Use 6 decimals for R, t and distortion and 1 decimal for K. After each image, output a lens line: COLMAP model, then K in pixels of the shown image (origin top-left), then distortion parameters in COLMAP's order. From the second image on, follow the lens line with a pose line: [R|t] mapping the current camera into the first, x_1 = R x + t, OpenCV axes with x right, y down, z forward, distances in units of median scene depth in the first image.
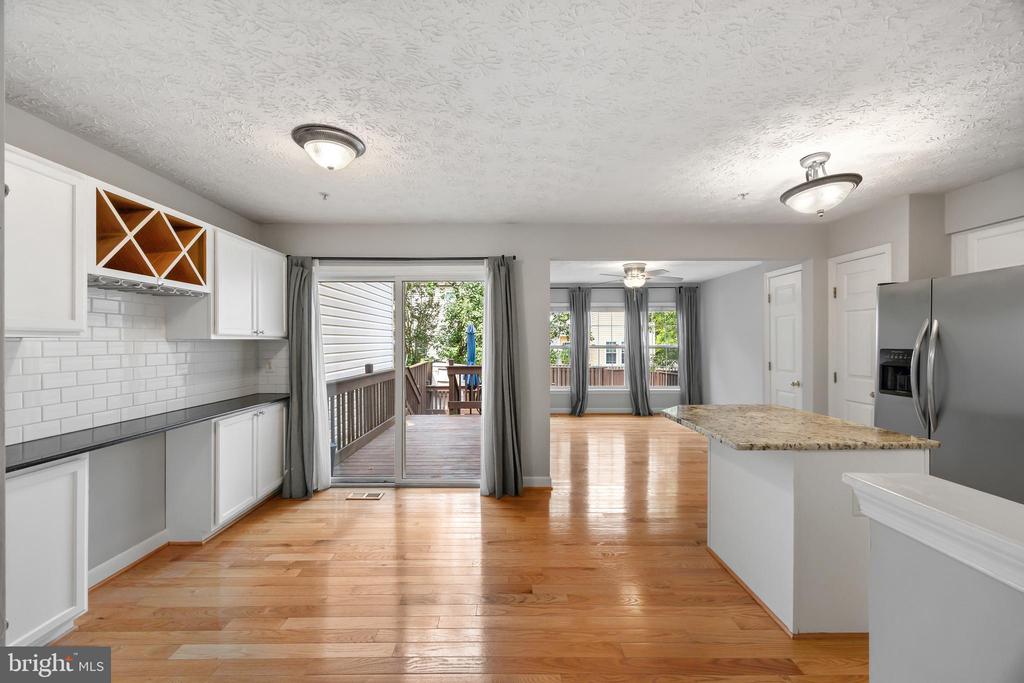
lens RADIAL K [[390.4, 0, 507.9], [0, 390.4, 341.7], [0, 0, 1]] dist [-0.001933, -0.000103]
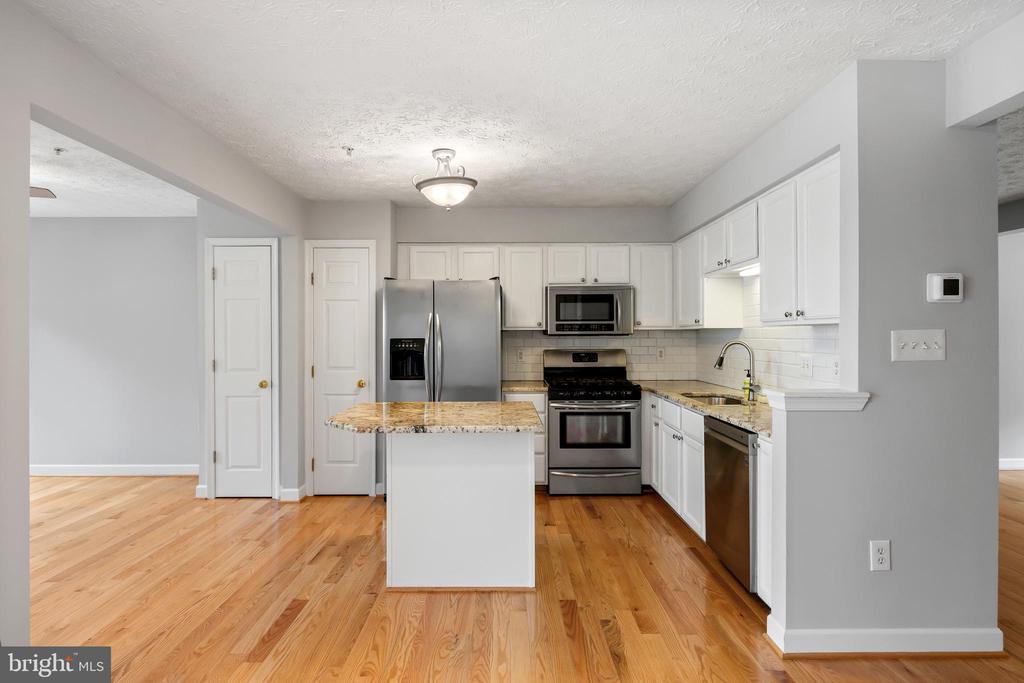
lens RADIAL K [[538.7, 0, 507.2], [0, 538.7, 336.9], [0, 0, 1]] dist [-0.004489, -0.001598]
pose [[-0.001237, 0.001540, 0.999998, -0.490295], [0.001033, 0.999998, -0.001538, 0.014483], [-0.999999, 0.001031, -0.001238, 0.638964]]
